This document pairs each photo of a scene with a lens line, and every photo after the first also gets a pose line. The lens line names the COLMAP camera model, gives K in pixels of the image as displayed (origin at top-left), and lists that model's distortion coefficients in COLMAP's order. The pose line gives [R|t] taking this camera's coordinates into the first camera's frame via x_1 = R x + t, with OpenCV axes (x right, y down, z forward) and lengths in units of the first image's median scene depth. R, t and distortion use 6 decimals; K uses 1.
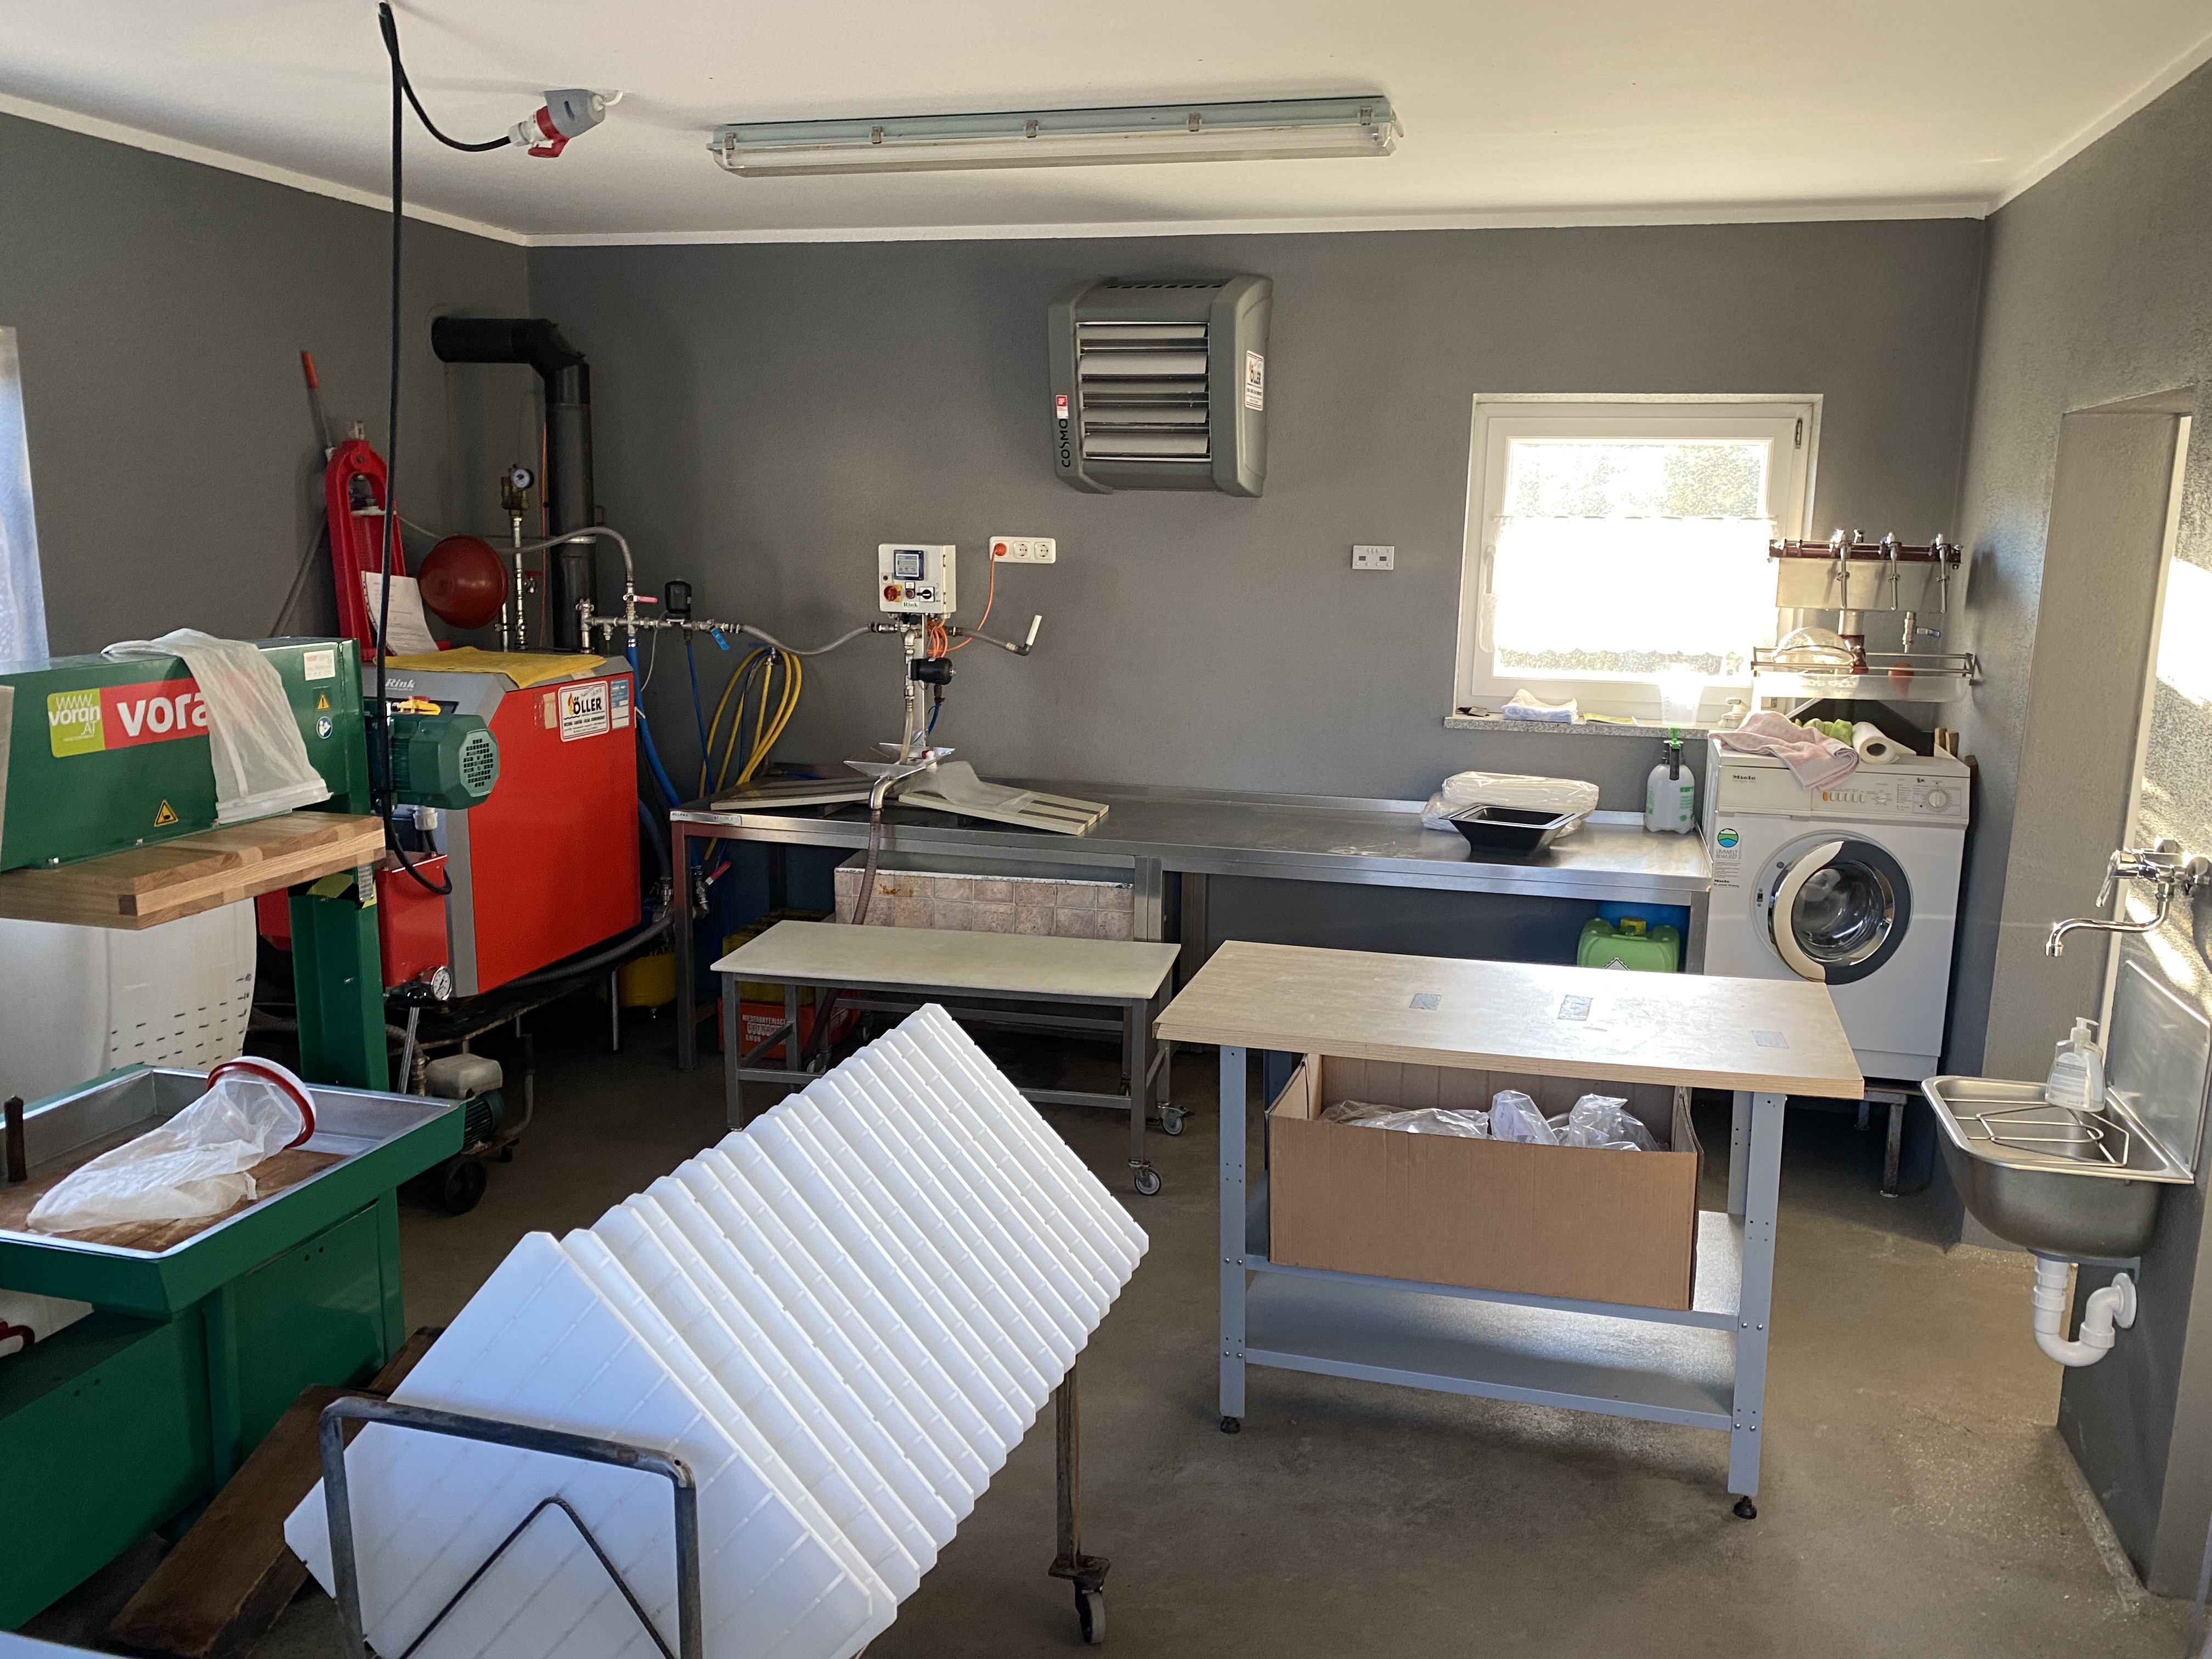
lens RADIAL K [[1676.2, 0, 1106.0], [0, 1676.2, 829.5], [0, 0, 1]] dist [0.000692, -0.004836]
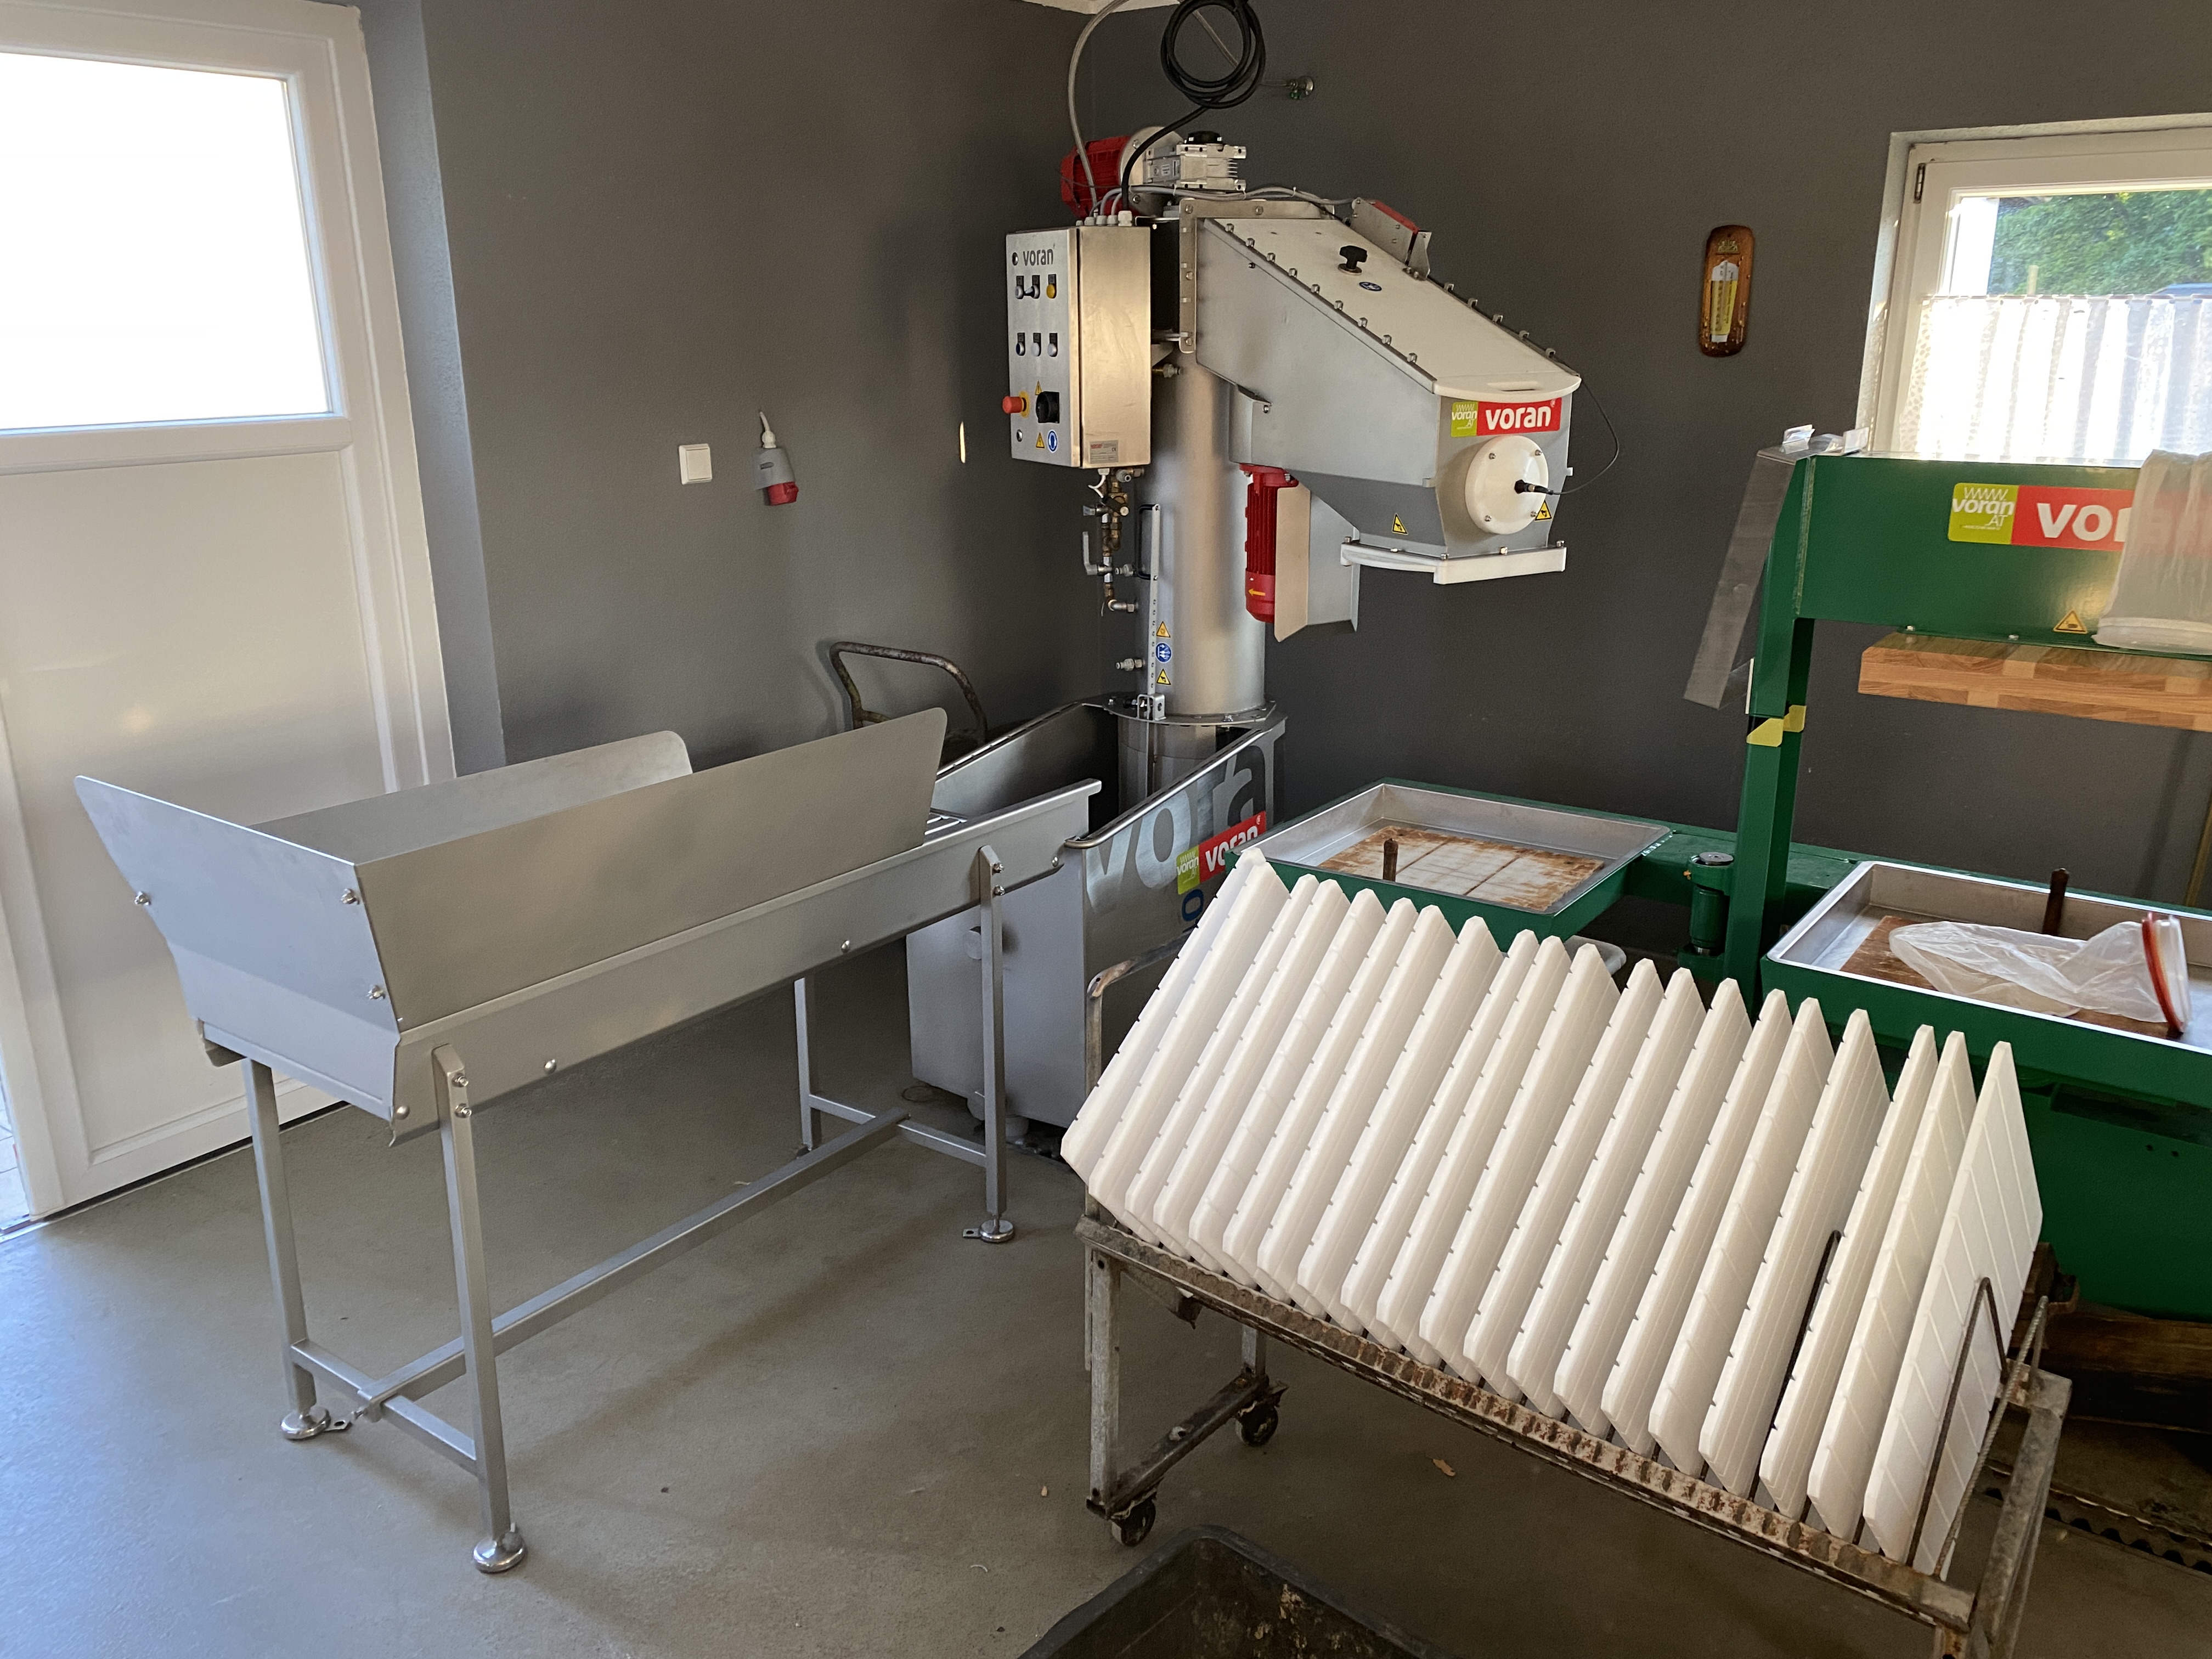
lens RADIAL K [[1676.2, 0, 1106.0], [0, 1676.2, 829.5], [0, 0, 1]] dist [0.000692, -0.004836]
pose [[-0.400202, 0.246397, -0.882682, 0.328961], [-0.168379, 0.927010, 0.335113, -0.074388], [0.900826, 0.282738, -0.329503, 0.470701]]
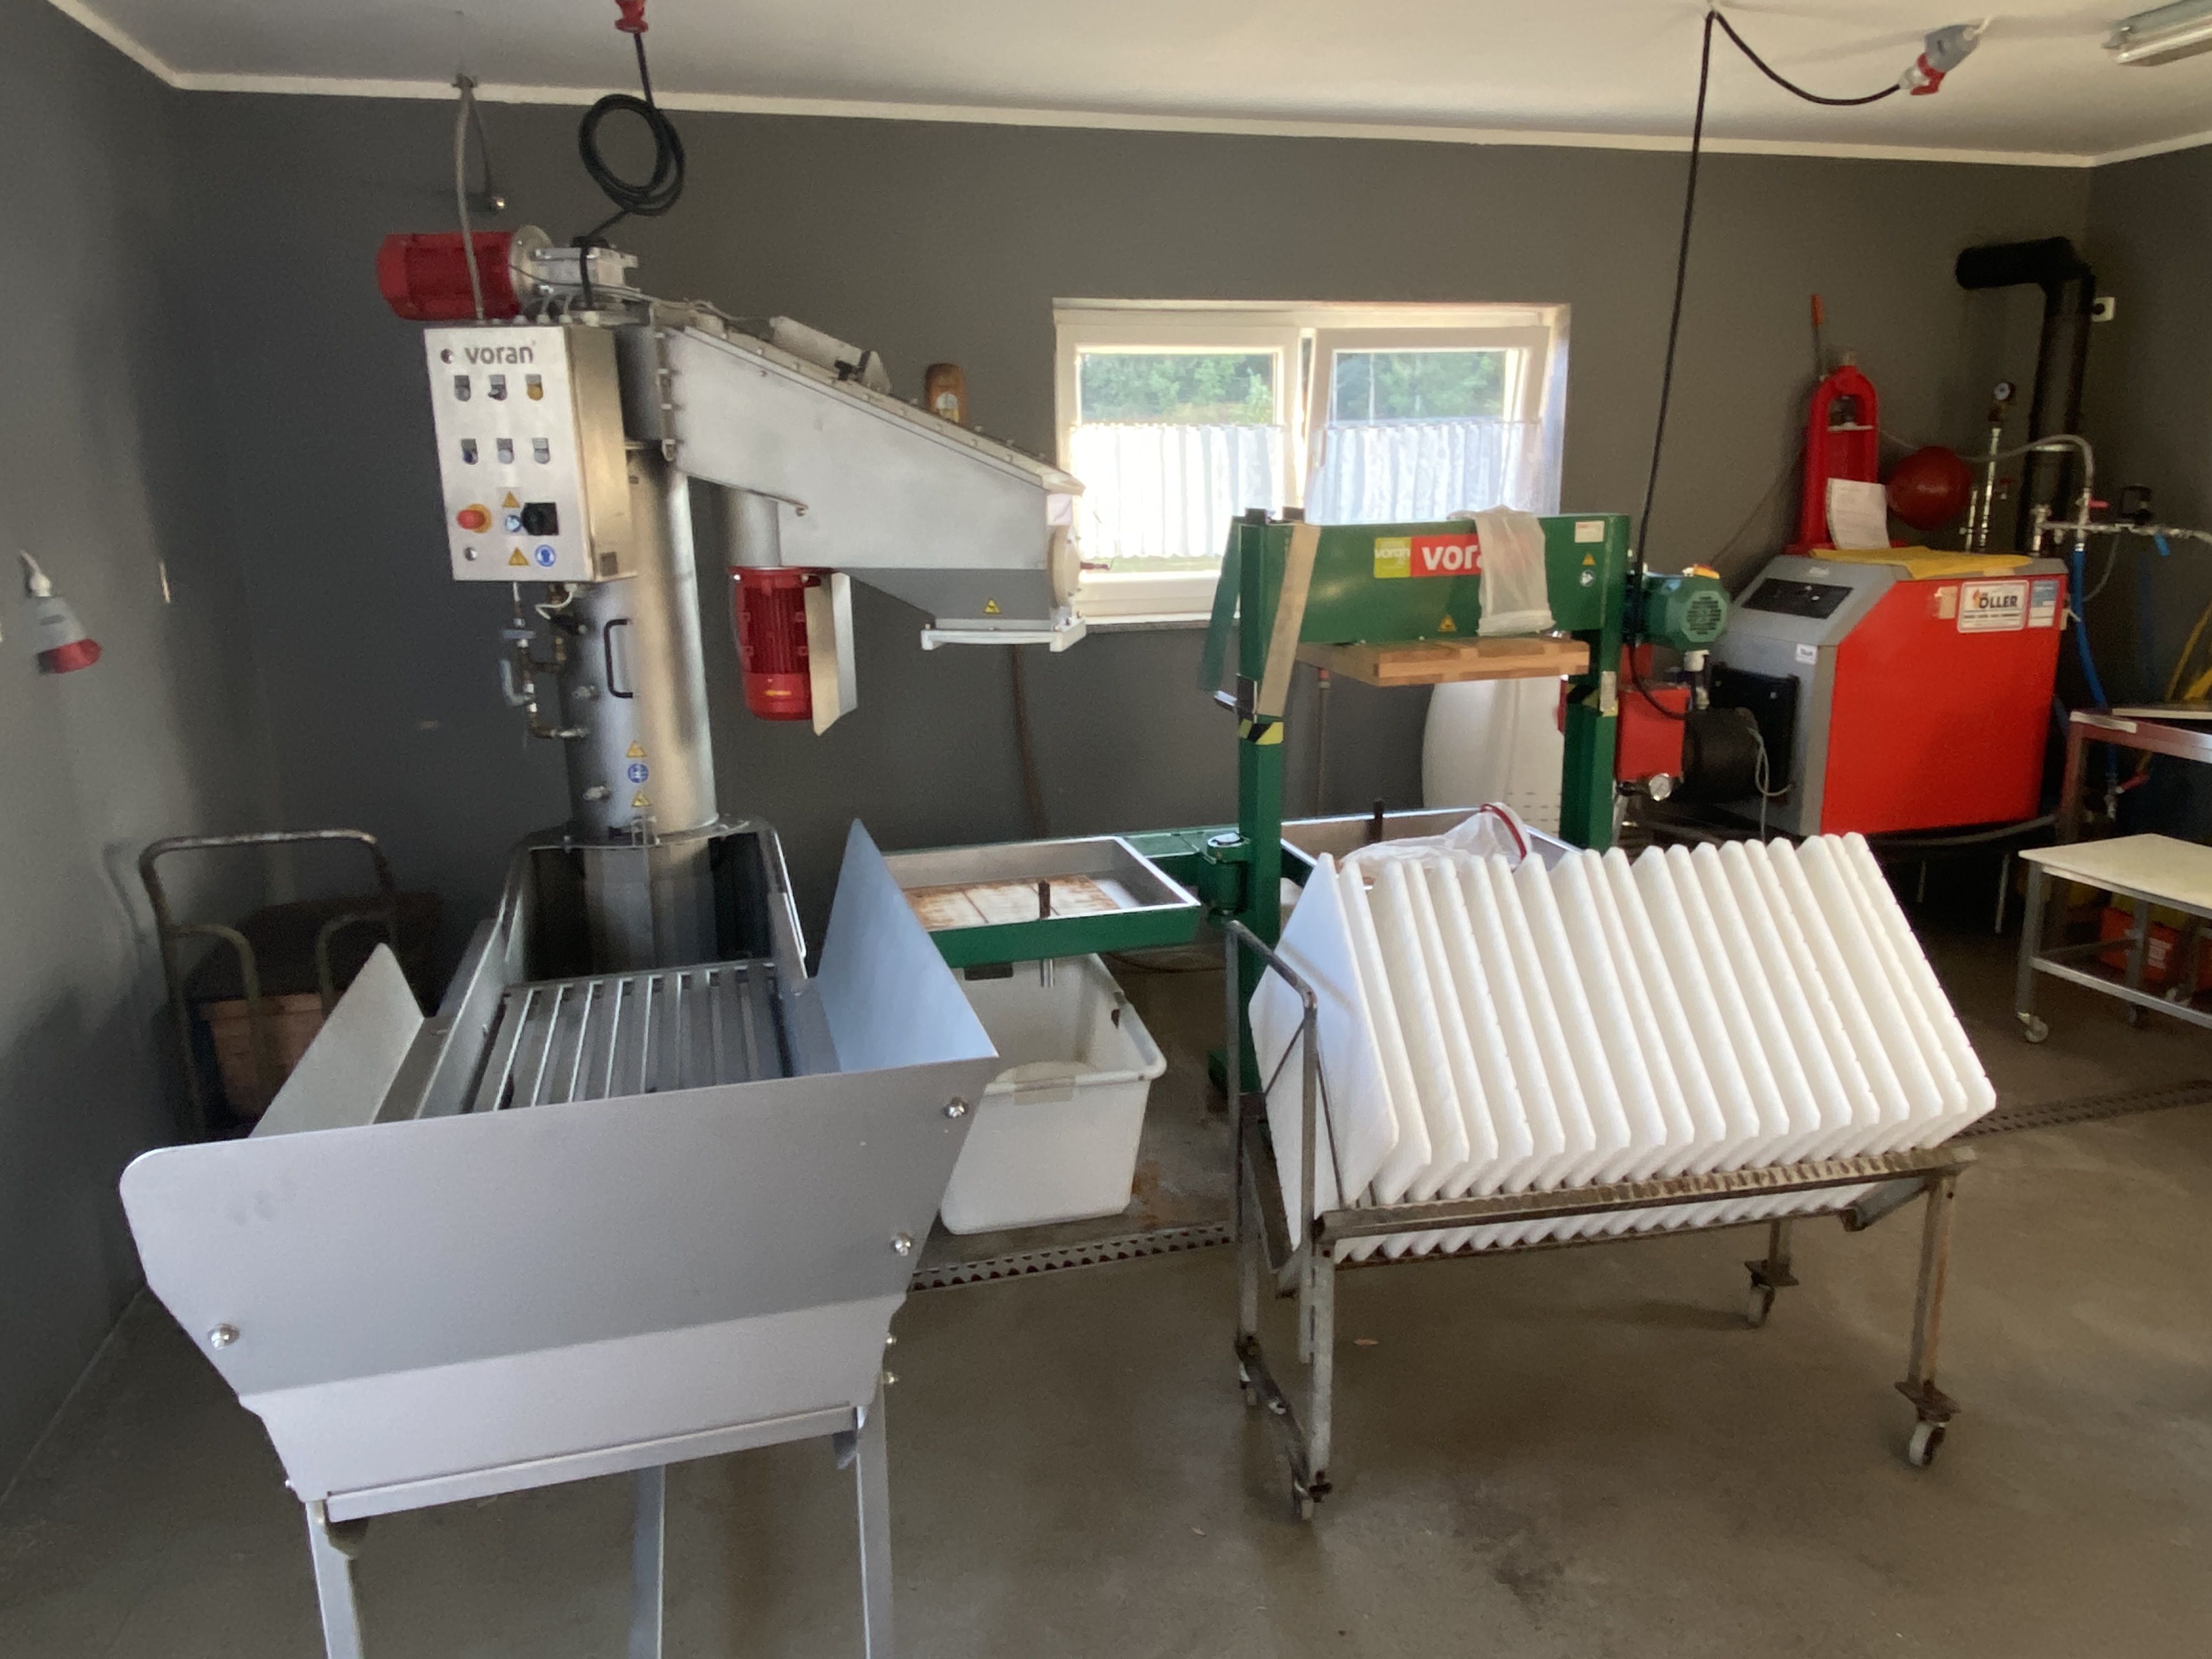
lens RADIAL K [[1506.3, 0, 1106.0], [0, 1506.3, 829.5], [0, 0, 1]] dist [0.028006, -0.047546]
pose [[0.461489, 0.180164, -0.868659, 0.290301], [-0.138075, 0.981816, 0.130279, 0.021539], [0.876335, 0.059817, 0.477973, 0.046144]]
